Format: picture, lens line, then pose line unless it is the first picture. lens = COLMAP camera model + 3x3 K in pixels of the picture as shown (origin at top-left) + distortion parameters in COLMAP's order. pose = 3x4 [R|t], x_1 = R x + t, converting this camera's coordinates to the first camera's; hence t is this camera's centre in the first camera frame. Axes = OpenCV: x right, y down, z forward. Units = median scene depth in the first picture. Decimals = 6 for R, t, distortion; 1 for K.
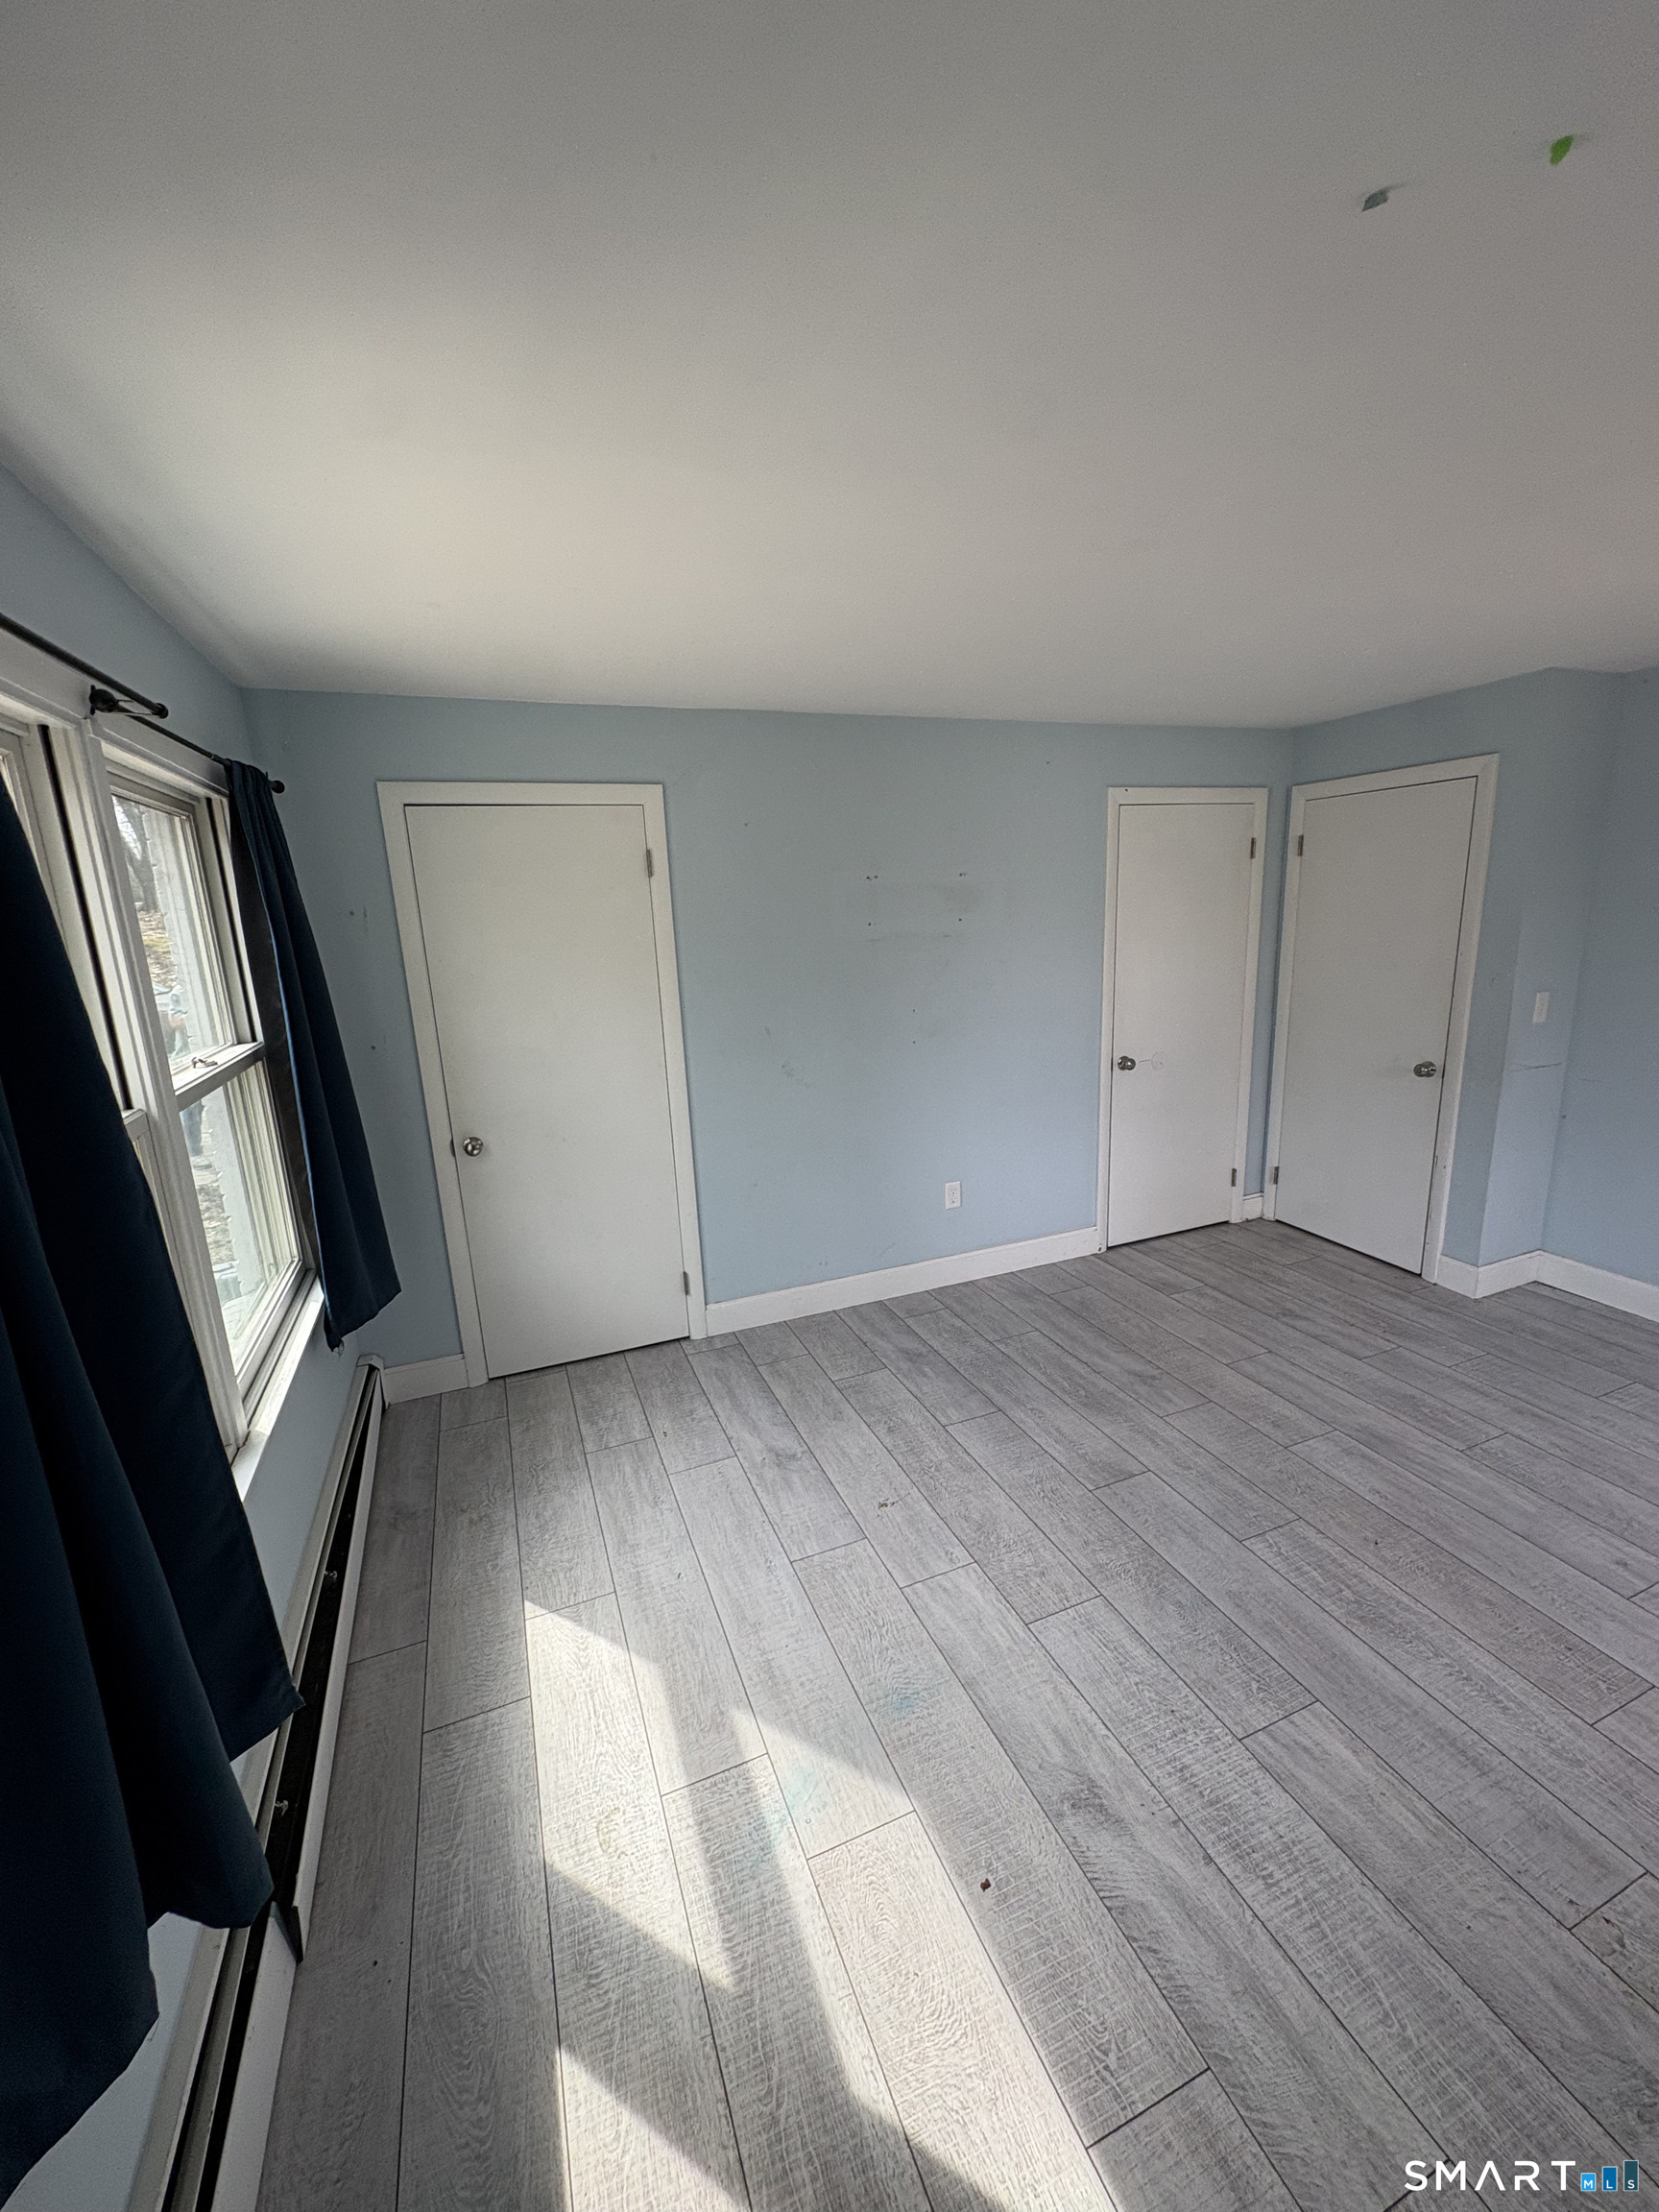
lens RADIAL K [[877.3, 0, 829.2], [0, 877.3, 1119.2], [0, 0, 1]] dist [-0.001580, 0.000186]
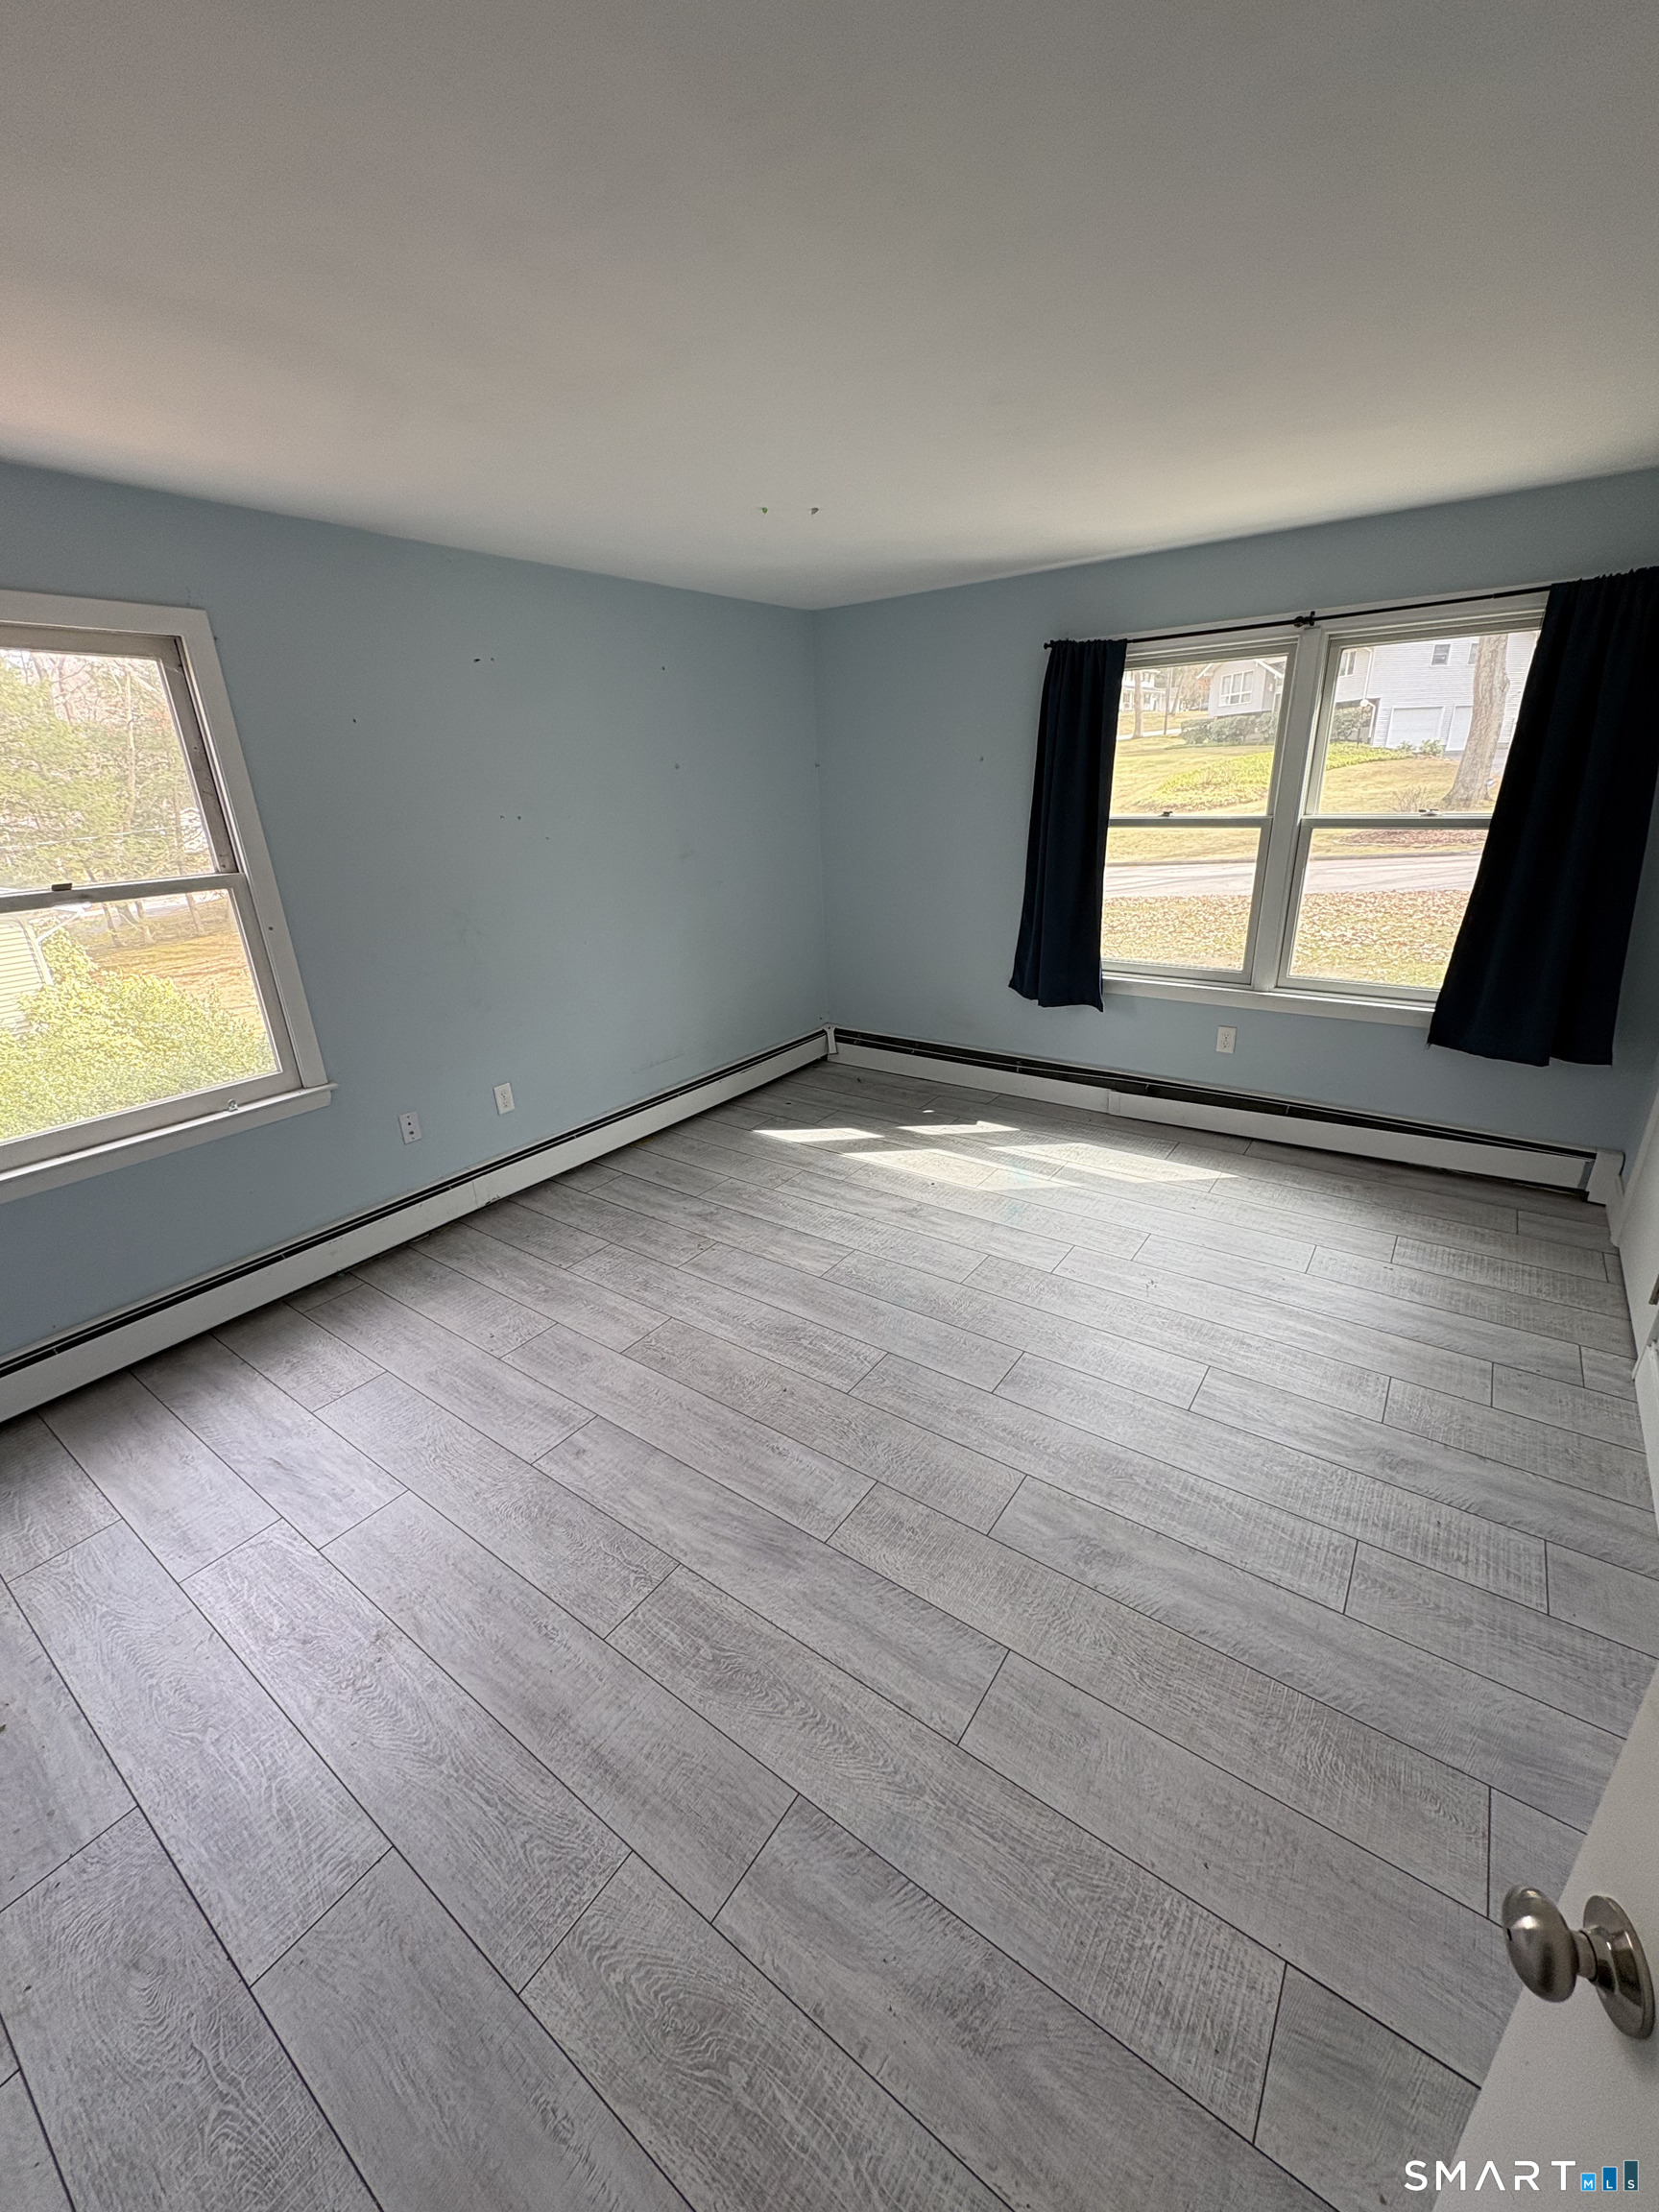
lens RADIAL K [[877.3, 0, 832.7], [0, 877.3, 1104.5], [0, 0, 1]] dist [-0.001580, 0.000186]
pose [[-0.841100, 0.260914, -0.473788, 1.031926], [-0.056903, 0.828412, 0.557222, -0.428100], [0.537878, 0.495639, -0.681930, 1.656309]]
